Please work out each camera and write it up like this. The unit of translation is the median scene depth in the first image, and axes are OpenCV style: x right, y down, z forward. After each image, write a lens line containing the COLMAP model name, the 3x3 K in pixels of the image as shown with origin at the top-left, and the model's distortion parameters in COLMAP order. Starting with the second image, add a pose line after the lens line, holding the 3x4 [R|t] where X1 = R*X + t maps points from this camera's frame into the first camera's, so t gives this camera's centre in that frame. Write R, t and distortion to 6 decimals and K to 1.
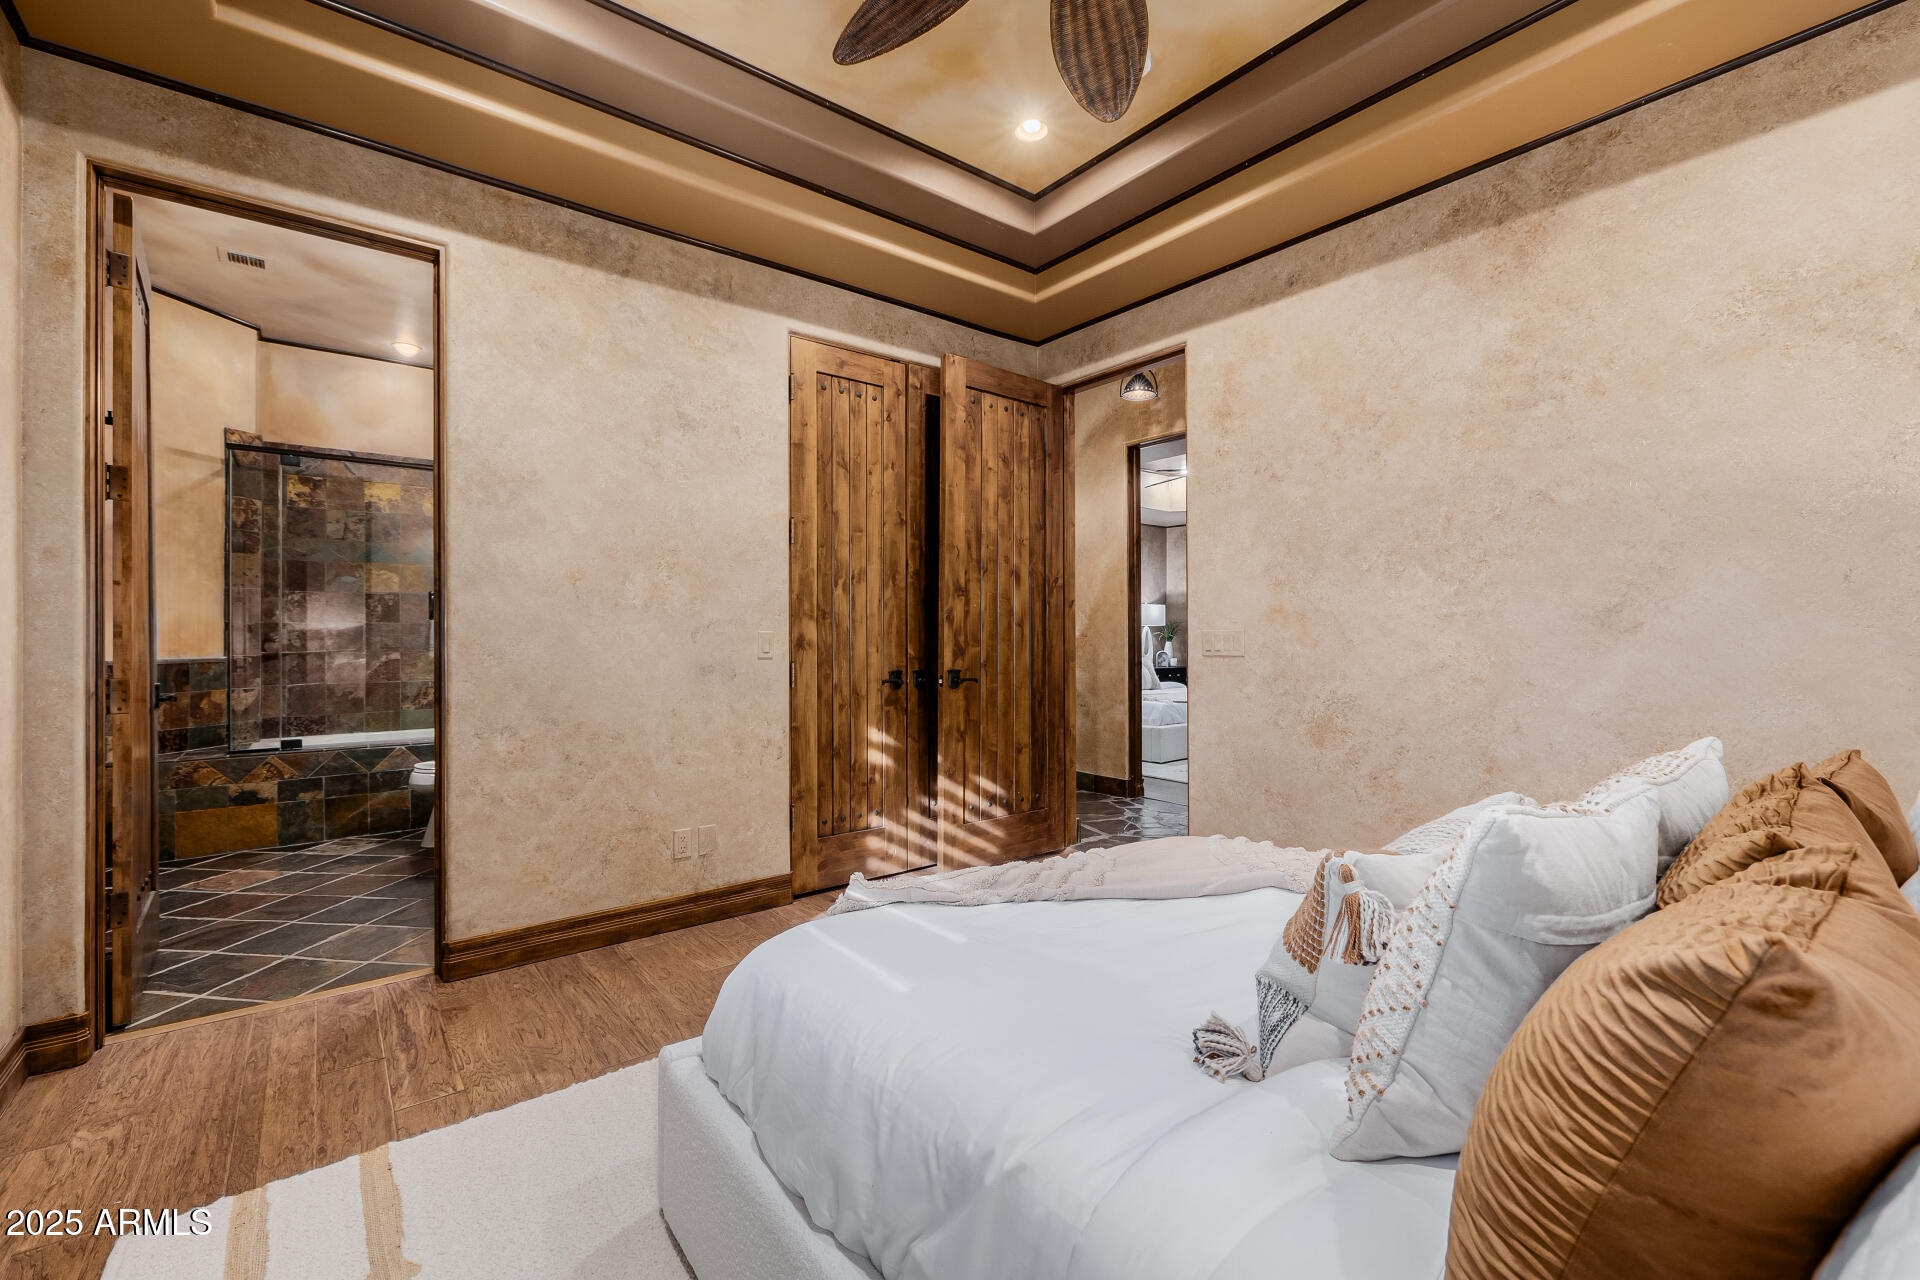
lens RADIAL K [[815.6, 0, 958.8], [0, 815.6, 632.2], [0, 0, 1]] dist [0.001381, 0.000174]
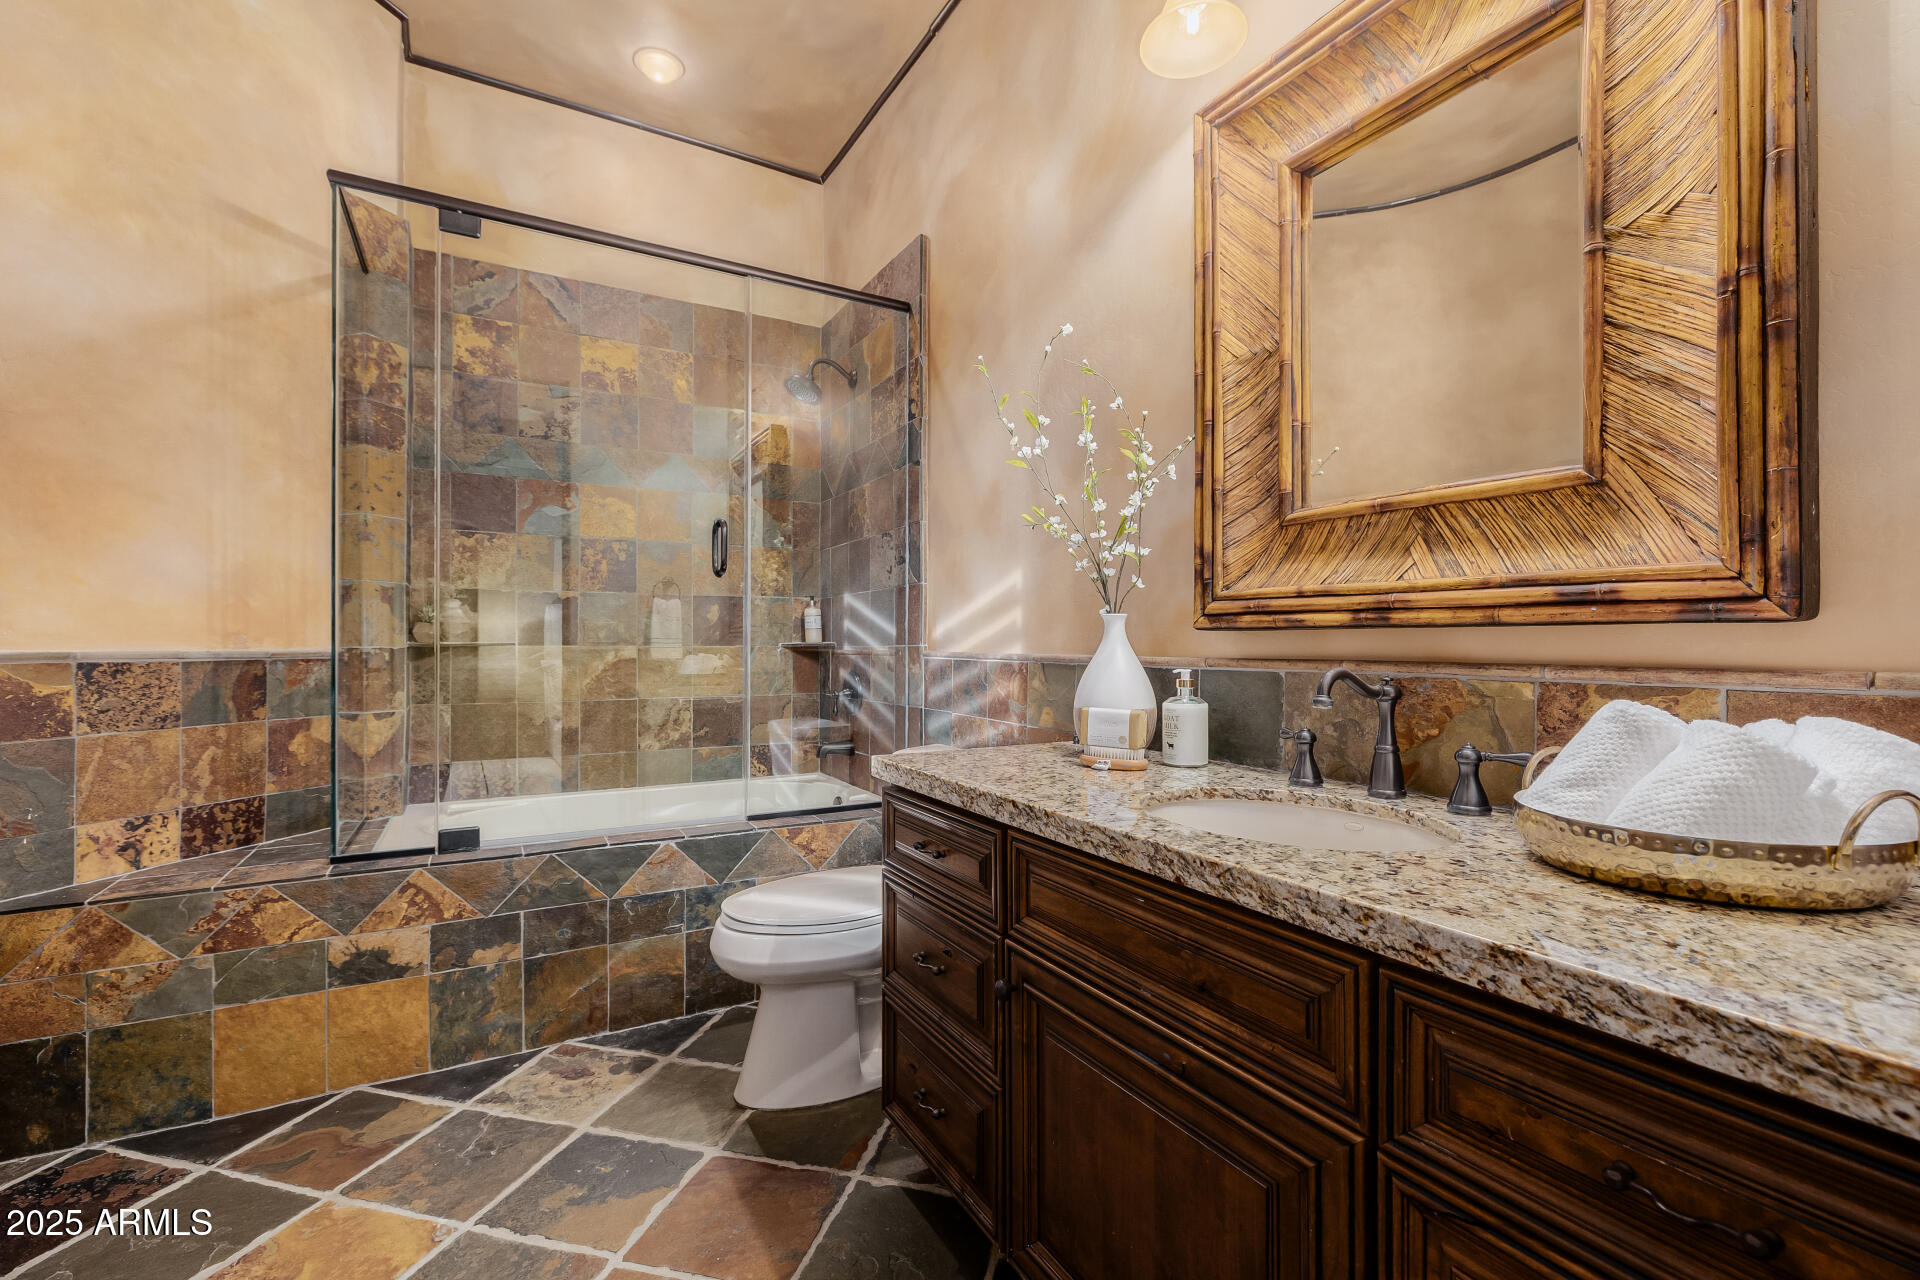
lens RADIAL K [[815.6, 0, 959.2], [0, 815.6, 645.1], [0, 0, 1]] dist [0.001381, 0.000174]
pose [[0.990724, 0.007790, -0.135667, -0.464938], [-0.006982, 0.999955, 0.006430, 0.022287], [0.135711, -0.005423, 0.990734, 0.569313]]
